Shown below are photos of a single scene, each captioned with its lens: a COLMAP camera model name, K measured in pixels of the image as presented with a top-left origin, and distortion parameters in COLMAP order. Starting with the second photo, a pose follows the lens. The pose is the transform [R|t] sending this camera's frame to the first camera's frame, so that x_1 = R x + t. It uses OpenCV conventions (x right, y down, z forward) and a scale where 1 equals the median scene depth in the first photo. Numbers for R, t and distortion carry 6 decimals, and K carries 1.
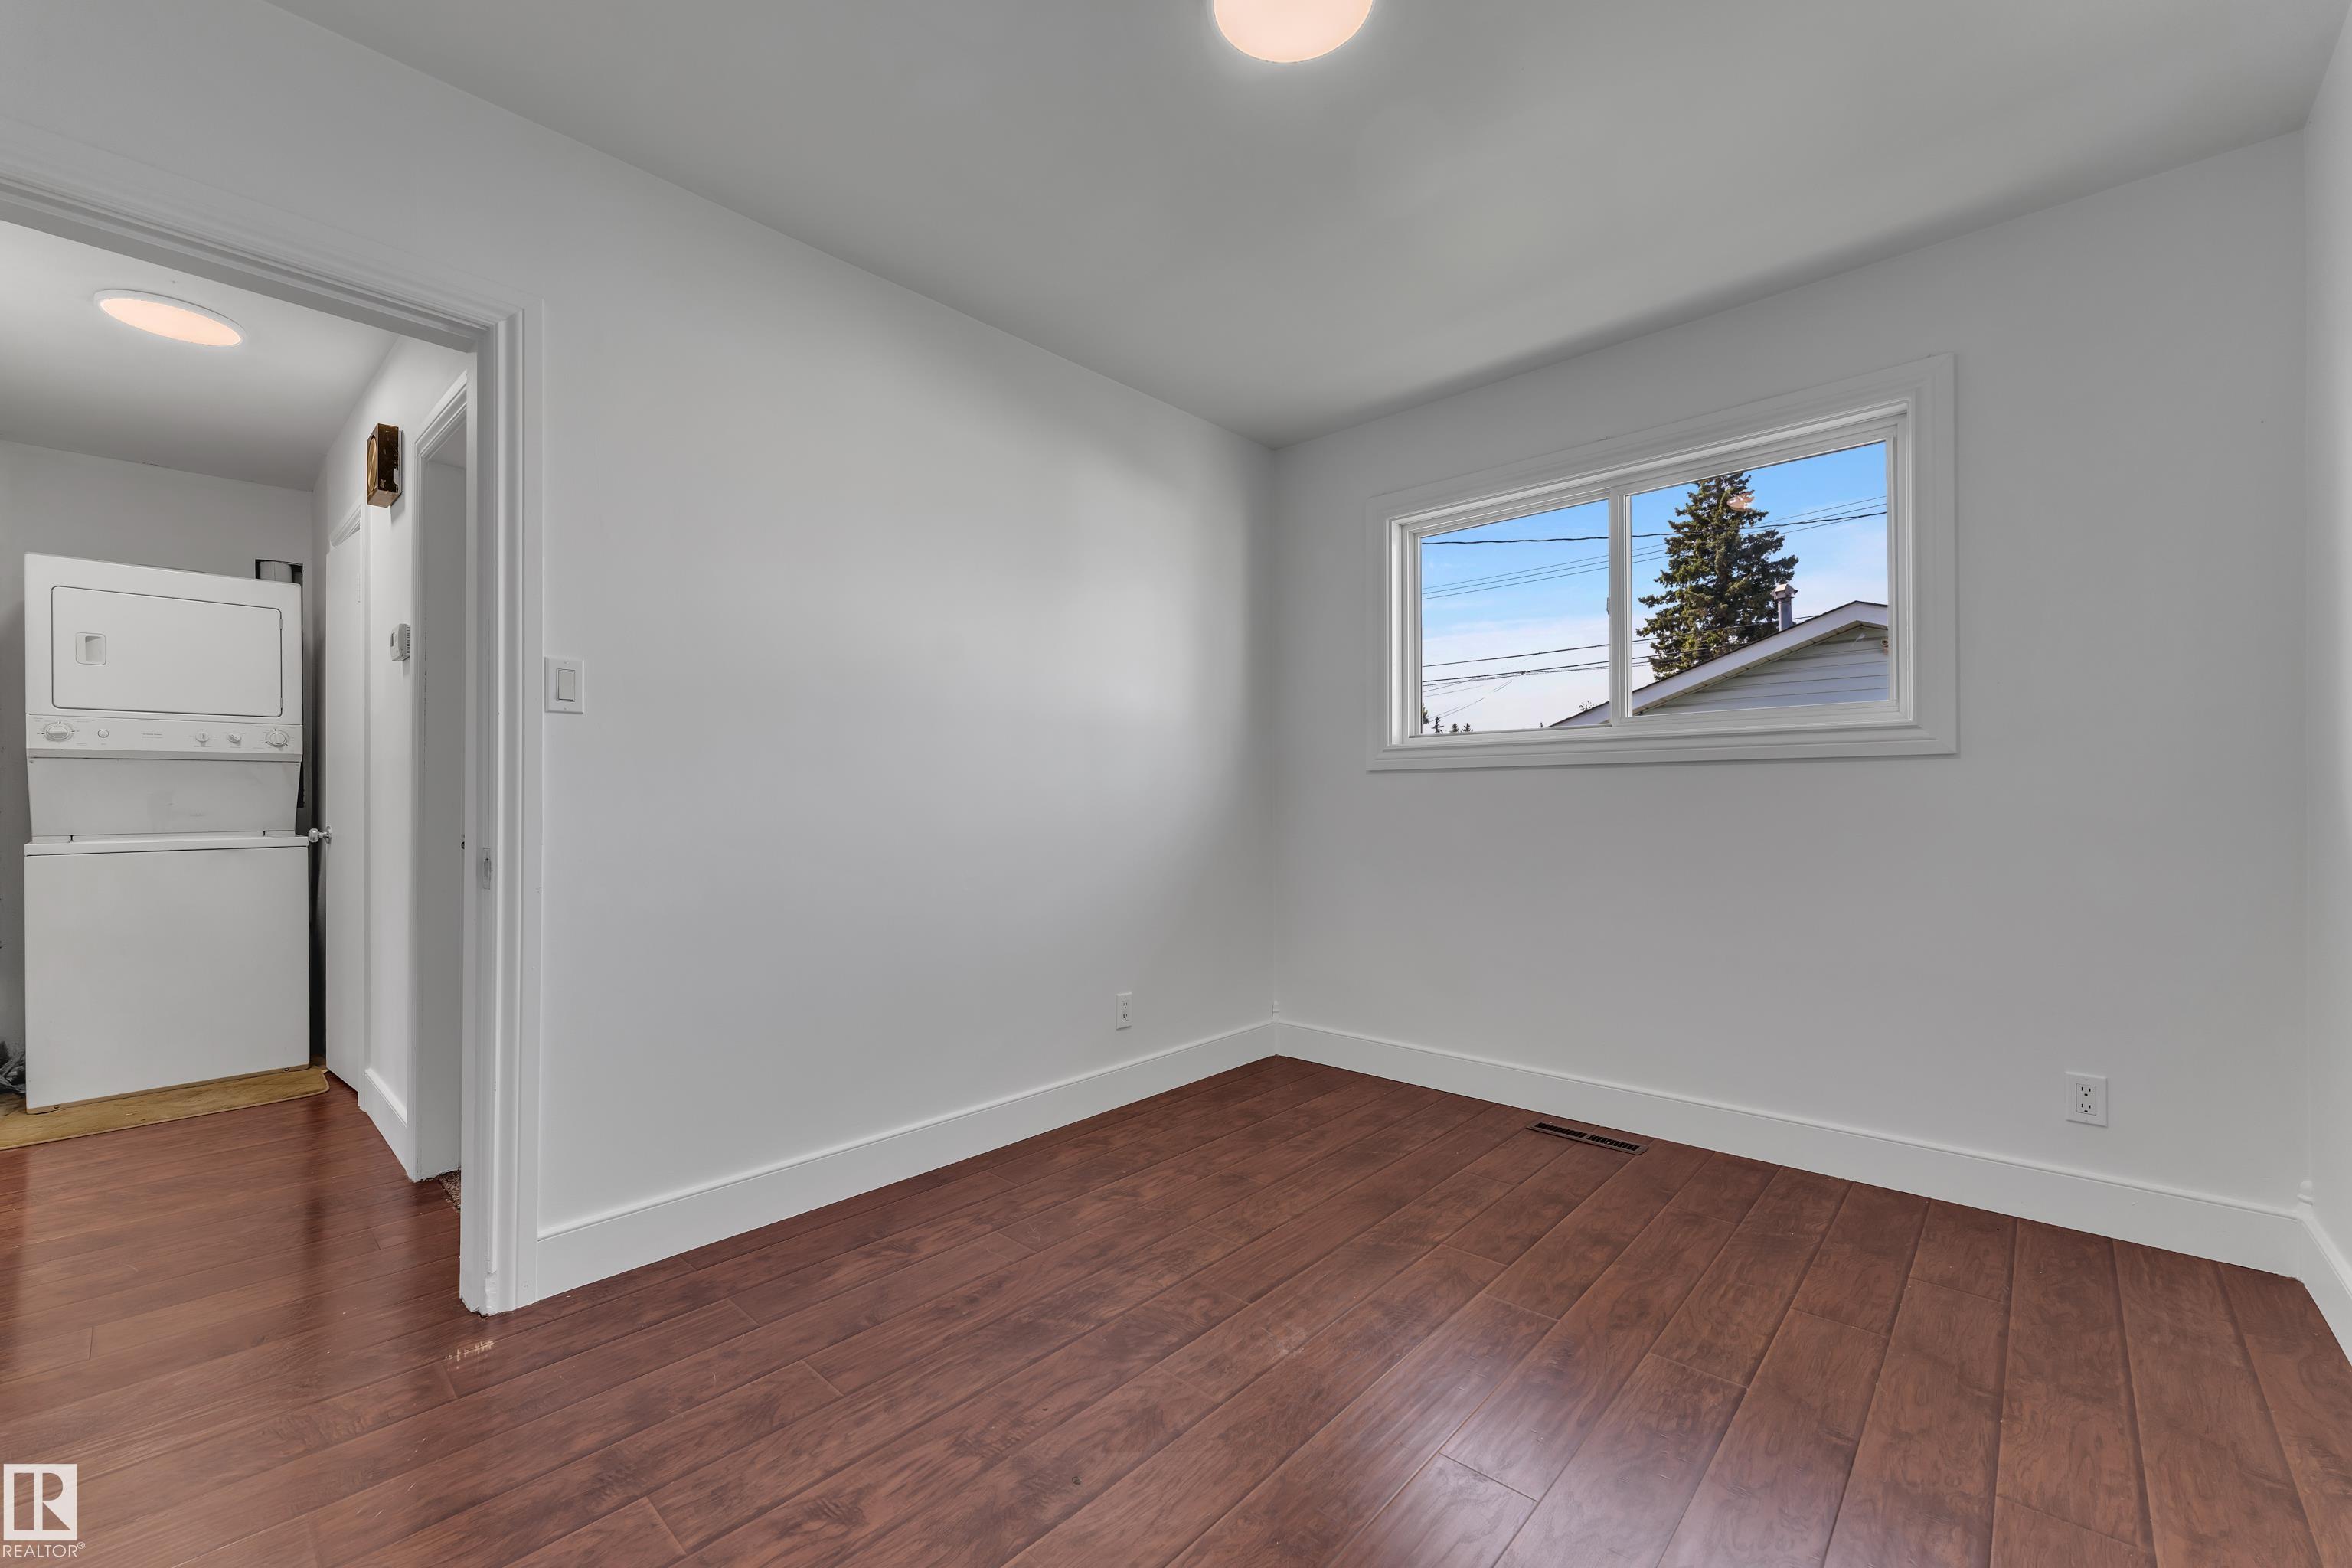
lens RADIAL K [[945.6, 0, 1175.4], [0, 945.6, 791.6], [0, 0, 1]] dist [0.001559, -0.000070]
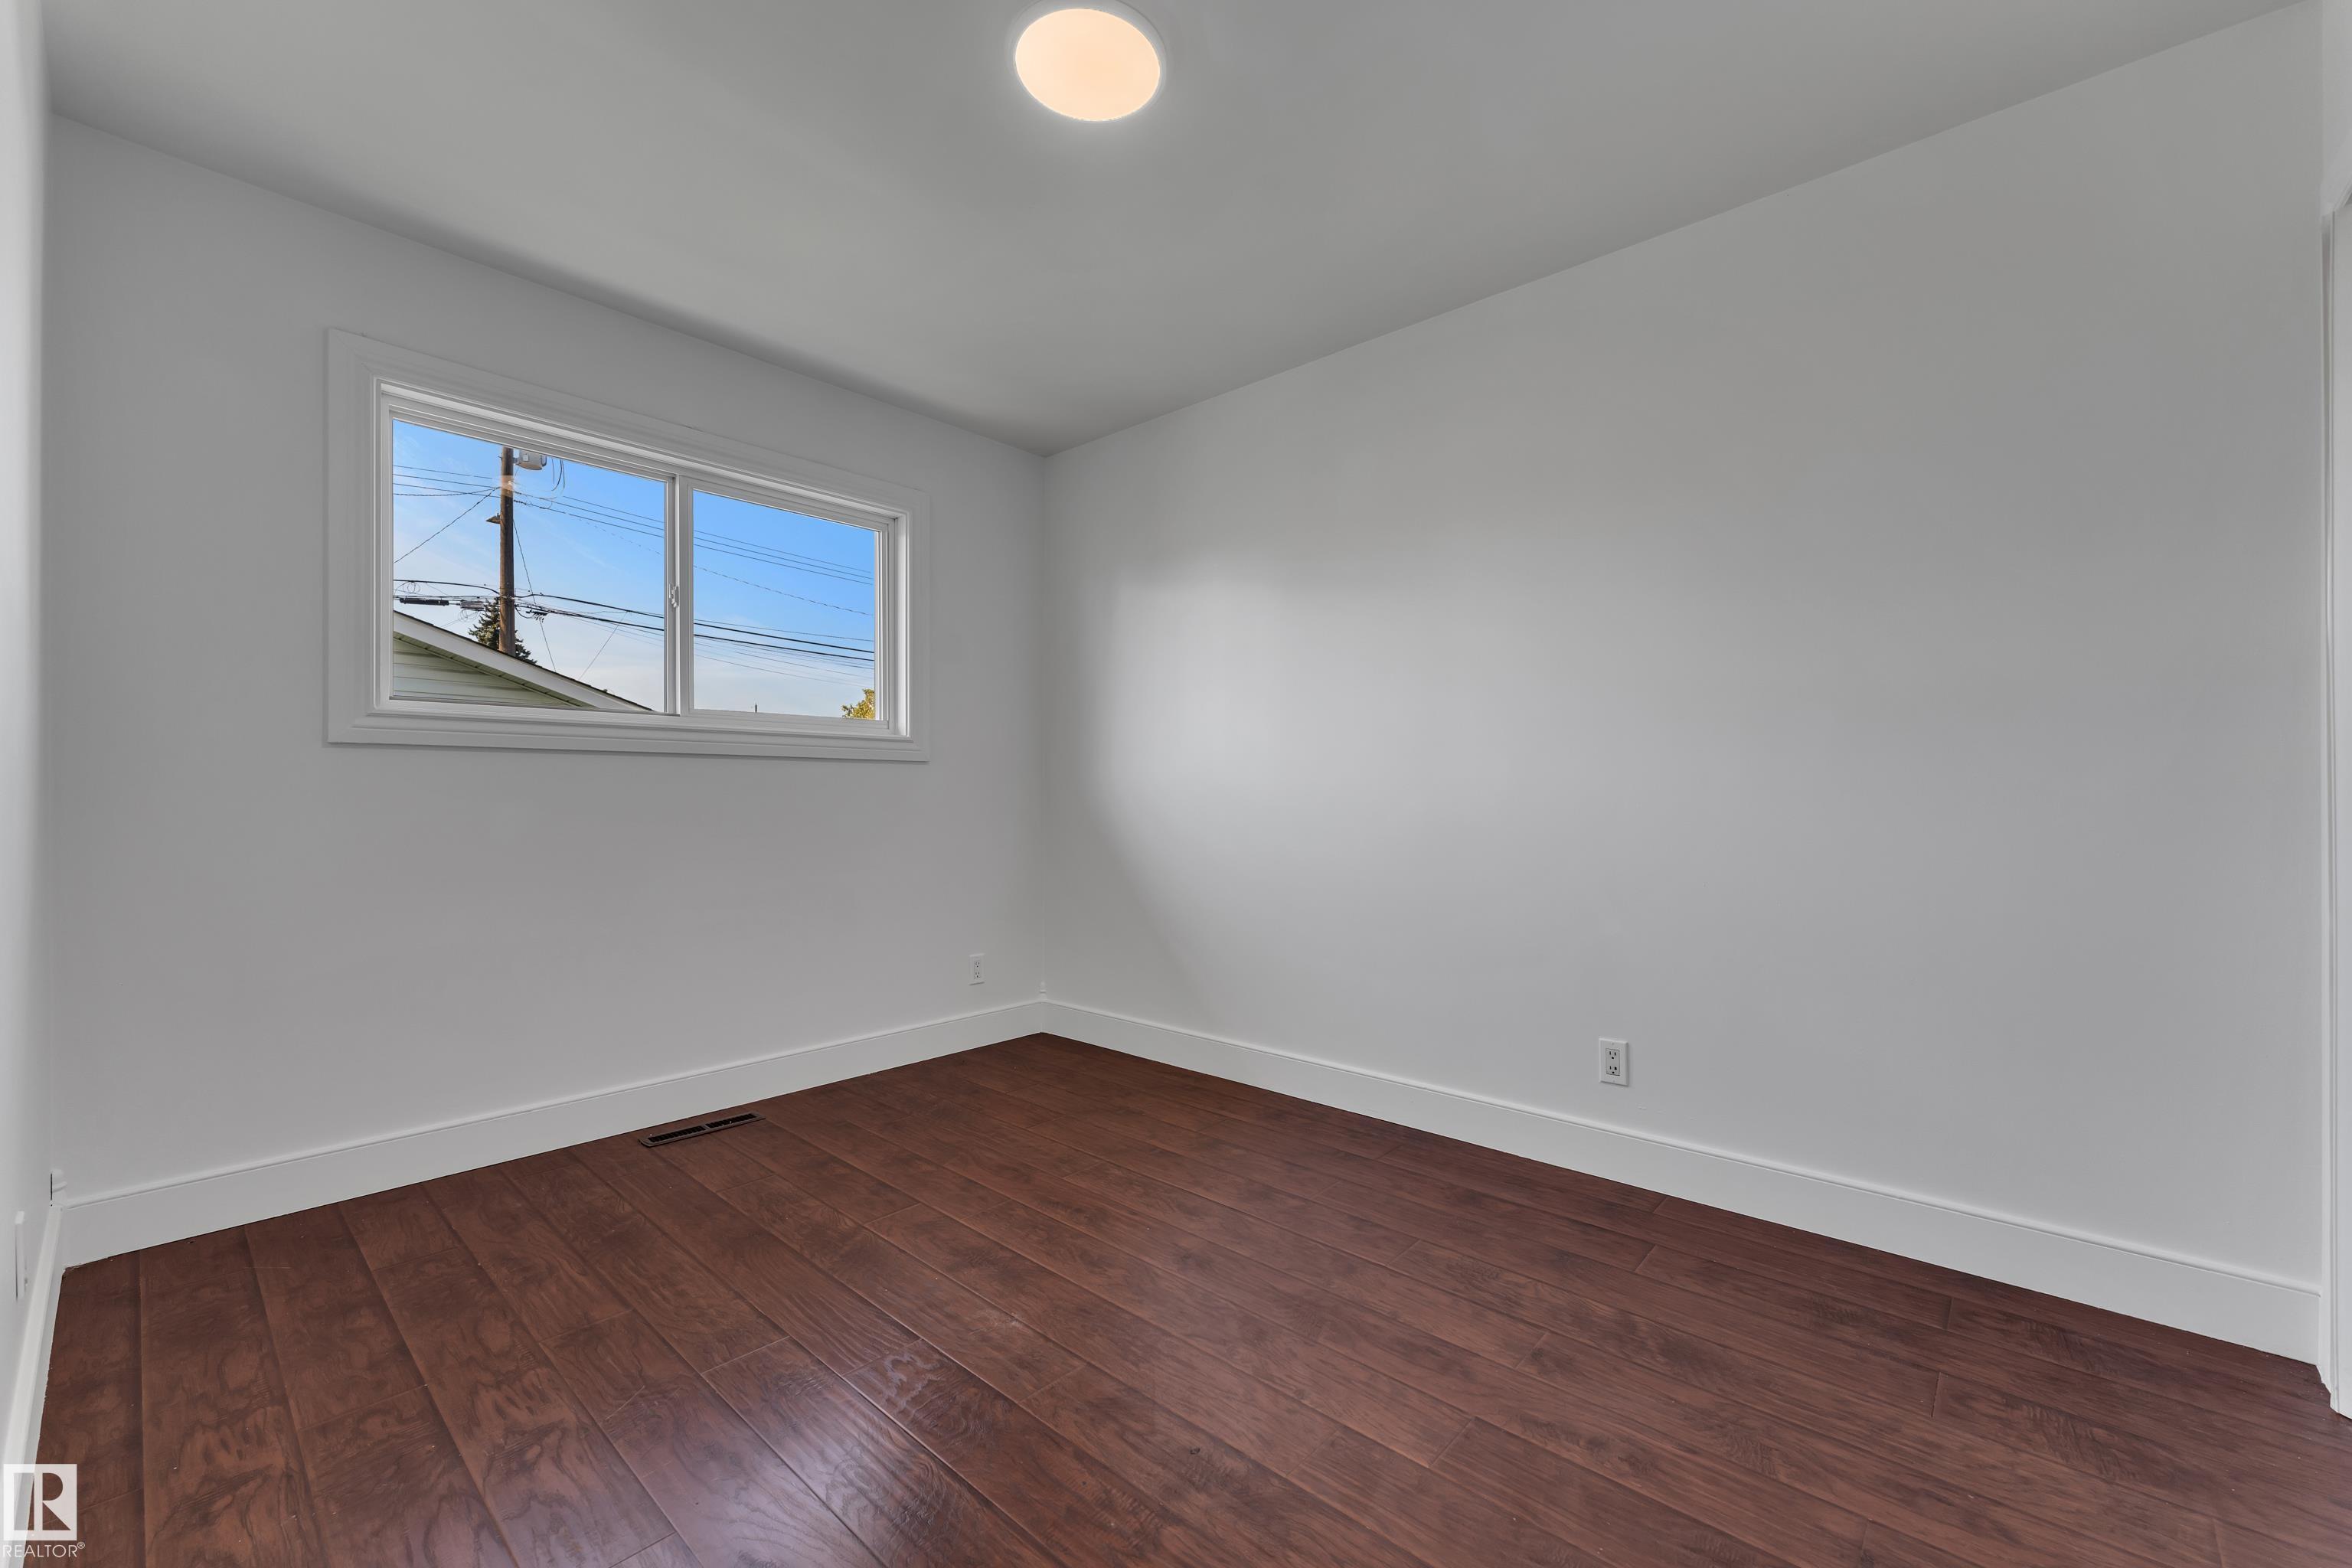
lens RADIAL K [[945.6, 0, 1168.7], [0, 945.6, 795.0], [0, 0, 1]] dist [0.001559, -0.000070]
pose [[-0.009595, 0.003246, 0.999949, -0.680699], [-0.014556, 0.999888, -0.003385, 0.013006], [-0.999848, -0.014587, -0.009546, 0.630783]]
